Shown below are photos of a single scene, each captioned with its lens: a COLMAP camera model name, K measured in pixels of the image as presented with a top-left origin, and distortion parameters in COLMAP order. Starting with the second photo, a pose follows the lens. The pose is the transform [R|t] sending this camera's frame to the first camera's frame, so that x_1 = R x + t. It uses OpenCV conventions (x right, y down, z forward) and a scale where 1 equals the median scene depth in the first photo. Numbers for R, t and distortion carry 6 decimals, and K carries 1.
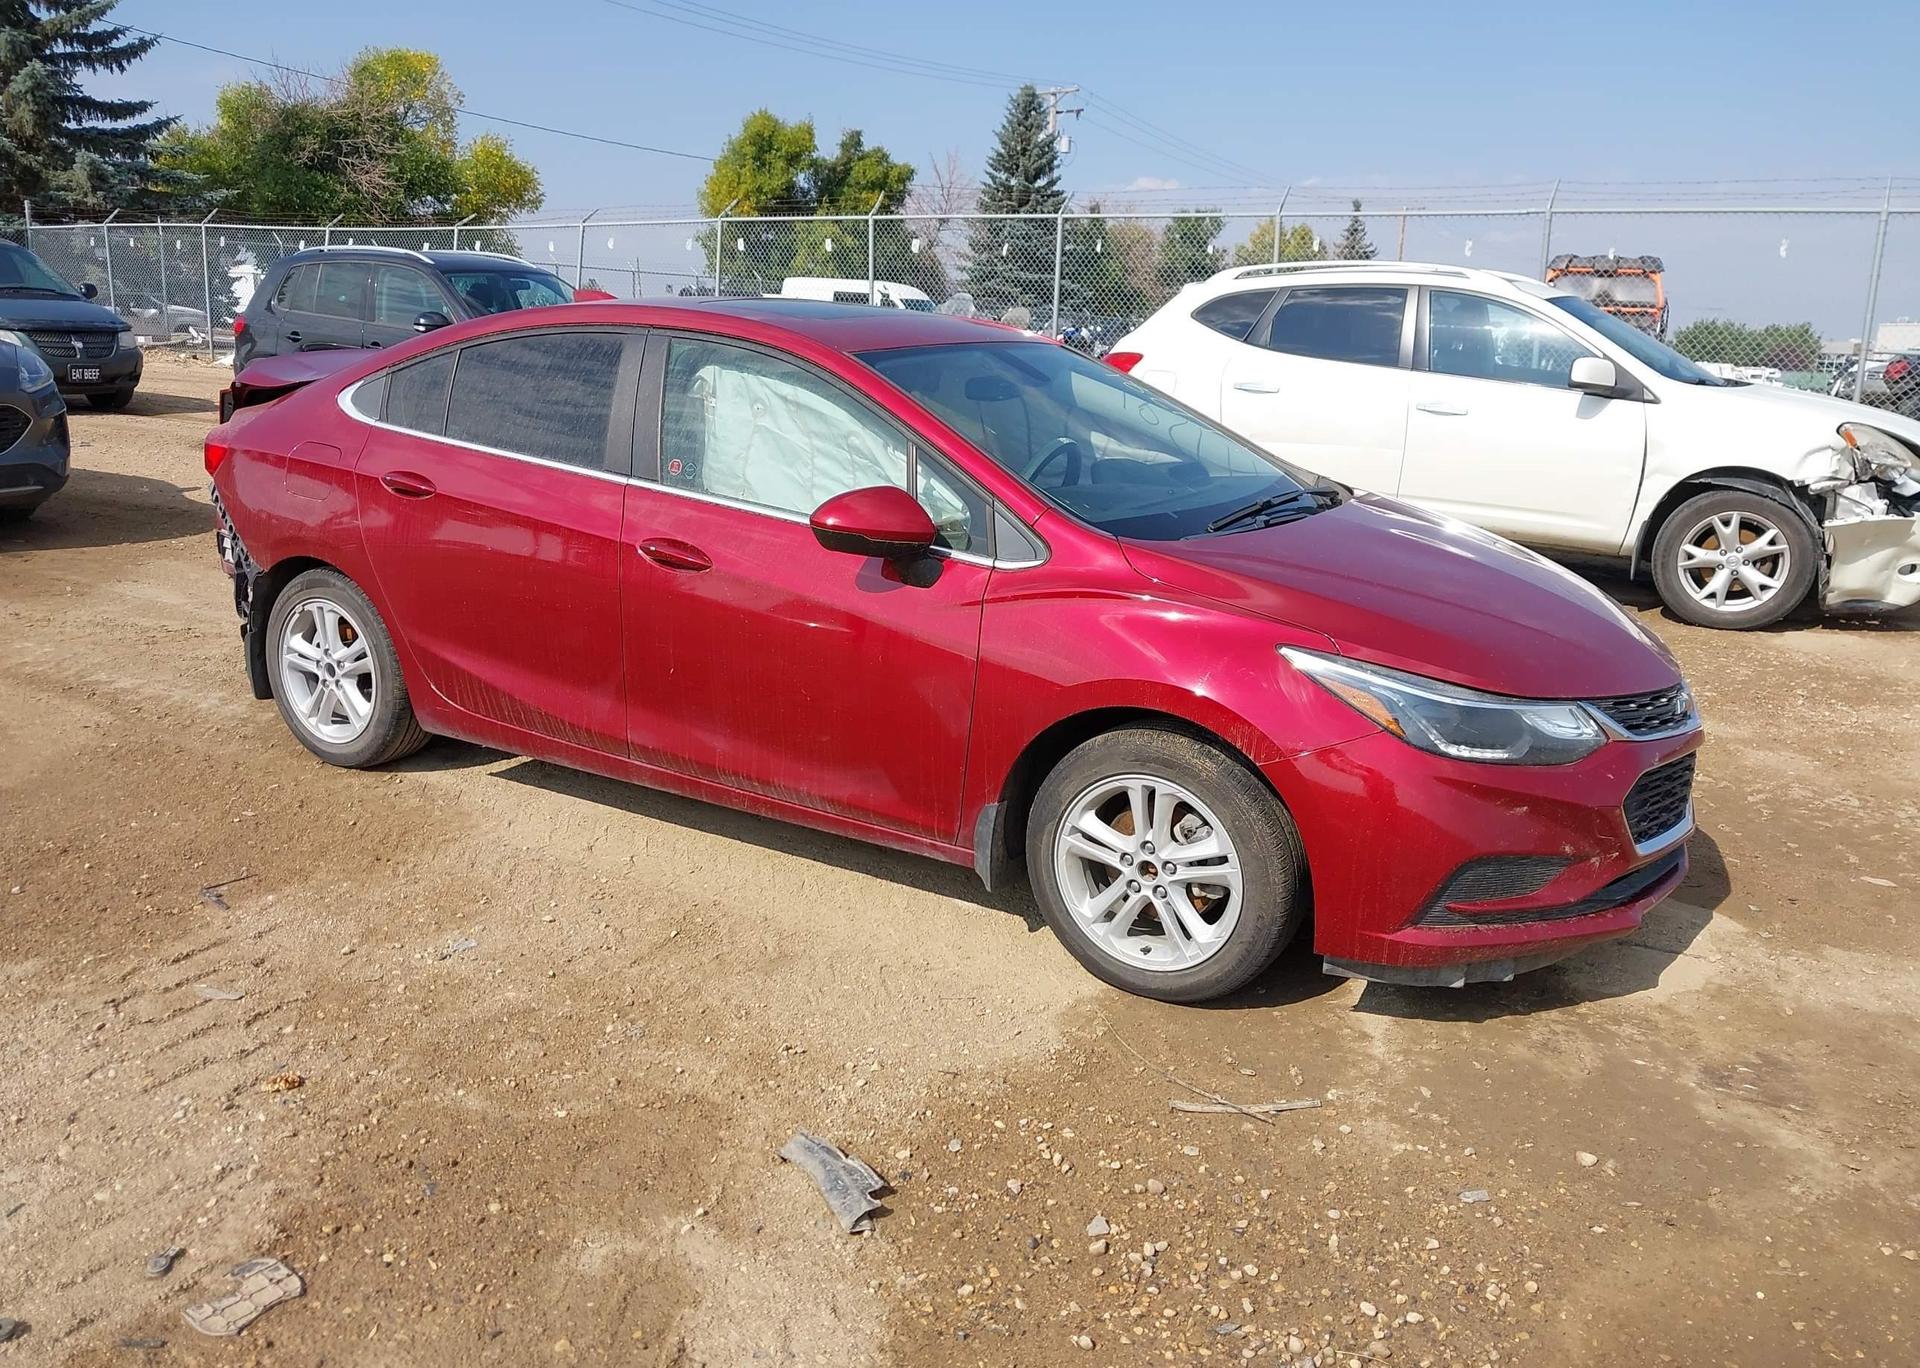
lens RADIAL K [[1537.1, 0, 952.3], [0, 1537.1, 683.6], [0, 0, 1]] dist [-0.002679, 0.004932]
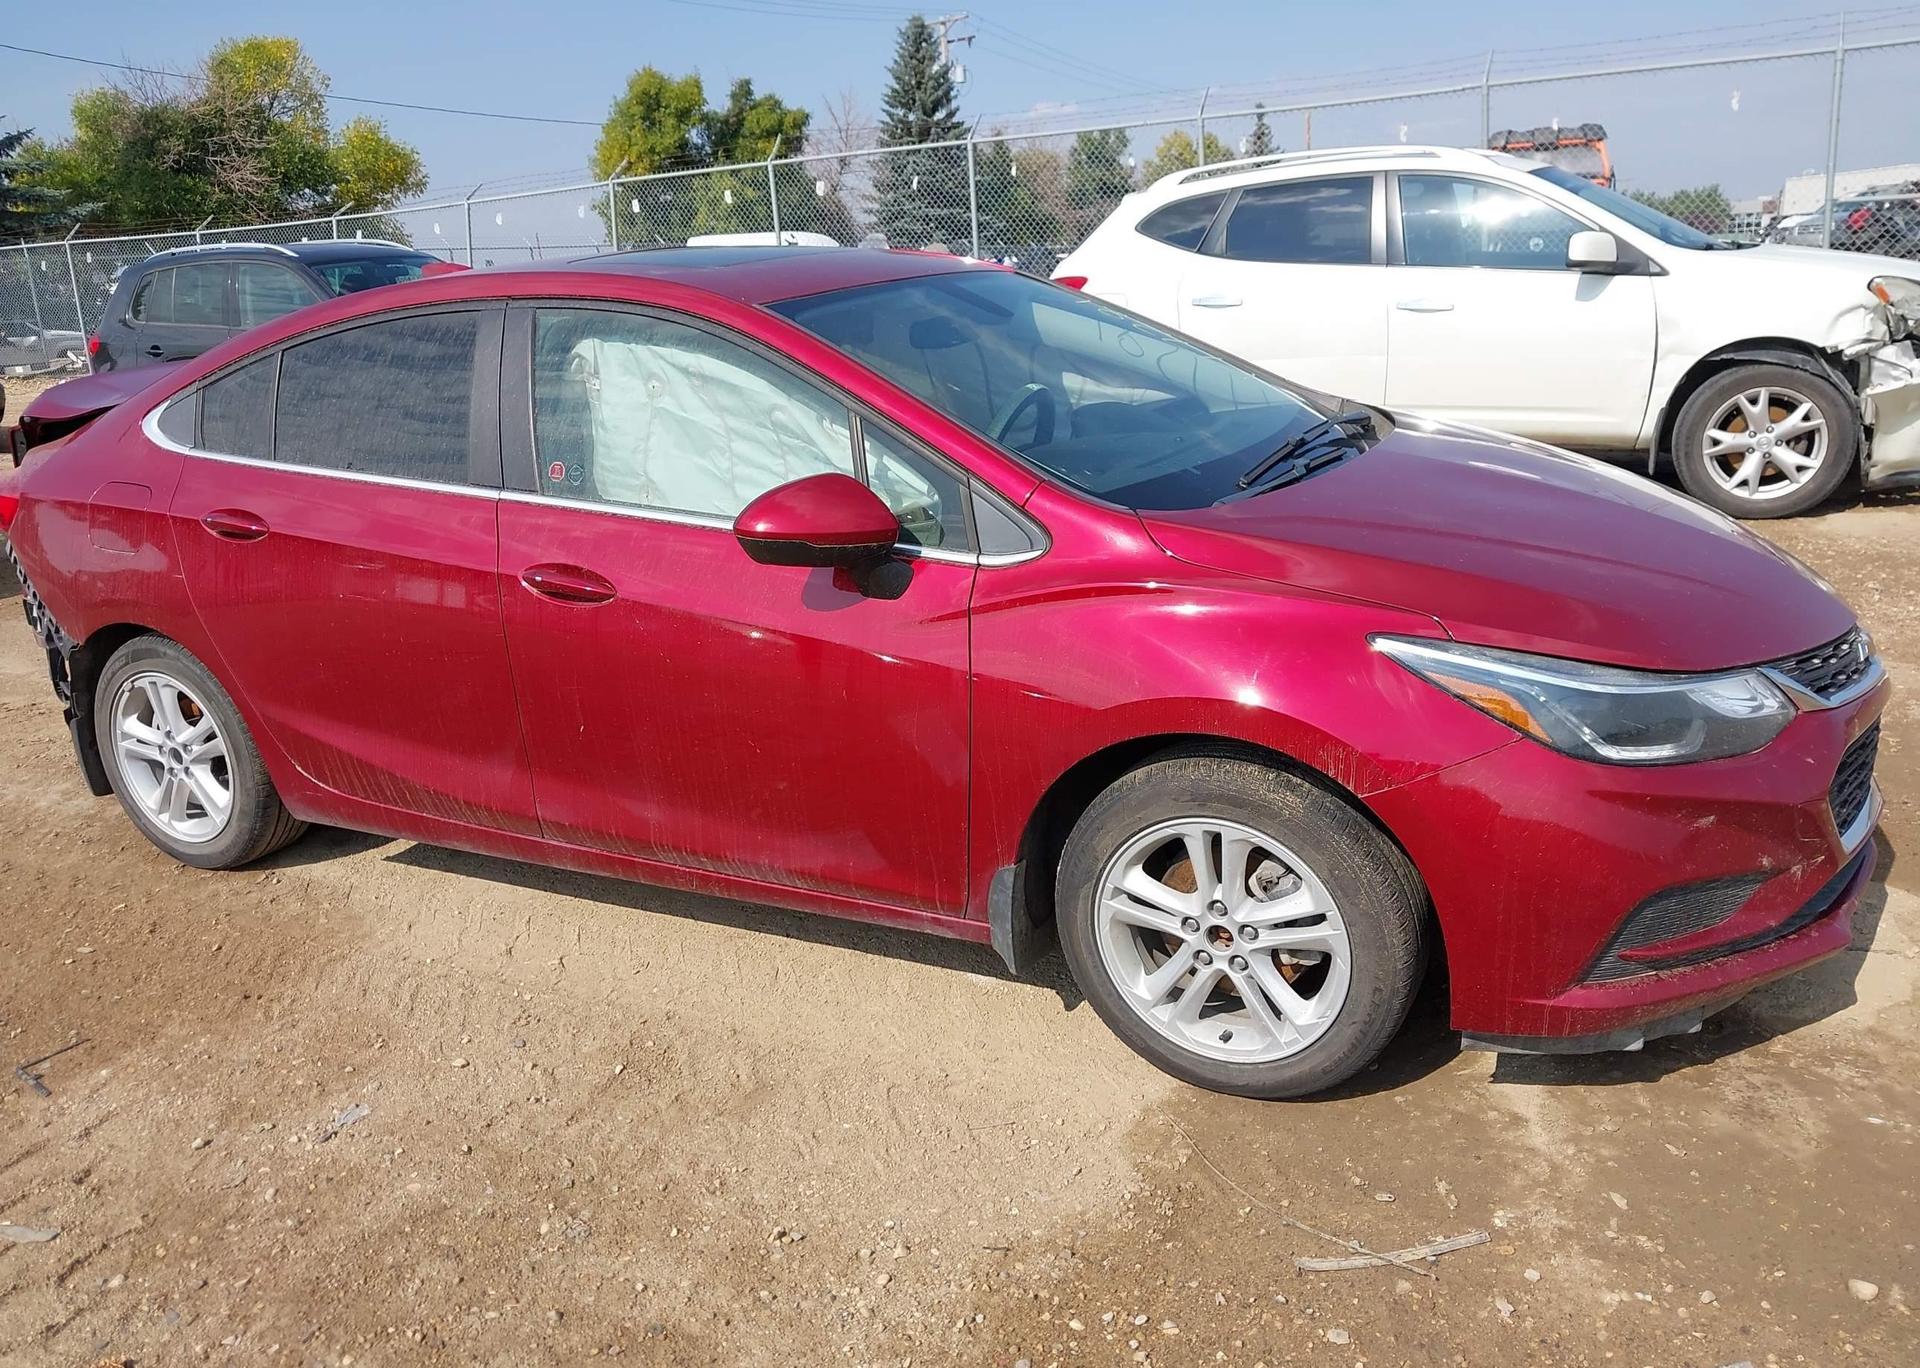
lens RADIAL K [[1556.7, 0, 953.7], [0, 1556.7, 691.5], [0, 0, 1]] dist [-0.036604, 0.058417]
pose [[0.993956, -0.106050, 0.028356, -0.013018], [0.104886, 0.993688, 0.039788, -0.041336], [-0.032396, -0.036573, 0.998806, 0.202412]]
